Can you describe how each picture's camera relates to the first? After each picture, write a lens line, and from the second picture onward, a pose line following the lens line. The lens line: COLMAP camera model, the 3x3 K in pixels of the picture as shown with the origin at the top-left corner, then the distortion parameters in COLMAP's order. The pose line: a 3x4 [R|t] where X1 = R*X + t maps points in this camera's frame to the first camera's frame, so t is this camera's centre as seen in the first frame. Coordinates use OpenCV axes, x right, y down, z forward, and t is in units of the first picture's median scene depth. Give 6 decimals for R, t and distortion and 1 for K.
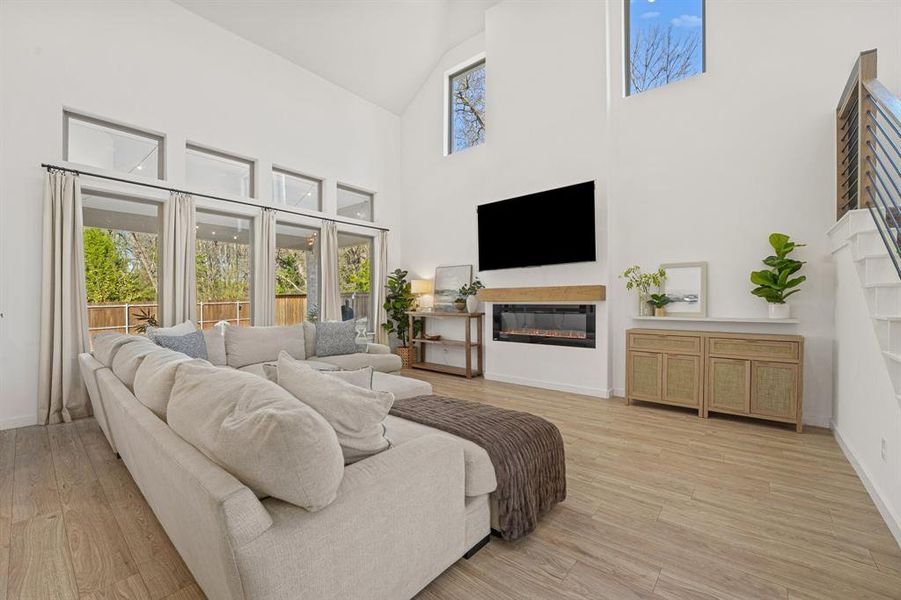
lens RADIAL K [[394.4, 0, 450.5], [0, 394.4, 300.0], [0, 0, 1]] dist [0.055615, -0.000058]
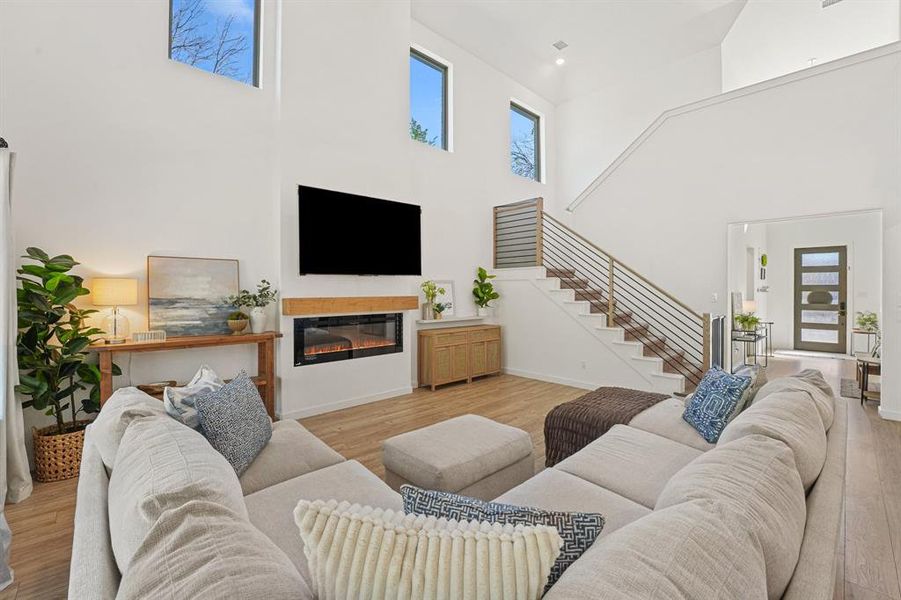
lens RADIAL K [[390.1, 0, 458.2], [0, 390.1, 290.0], [0, 0, 1]] dist [-0.008368, -0.000056]
pose [[0.096416, 0.003827, 0.995334, -0.707368], [-0.001188, 0.999992, -0.003730, -0.048057], [-0.995340, -0.000823, 0.096420, 0.733339]]
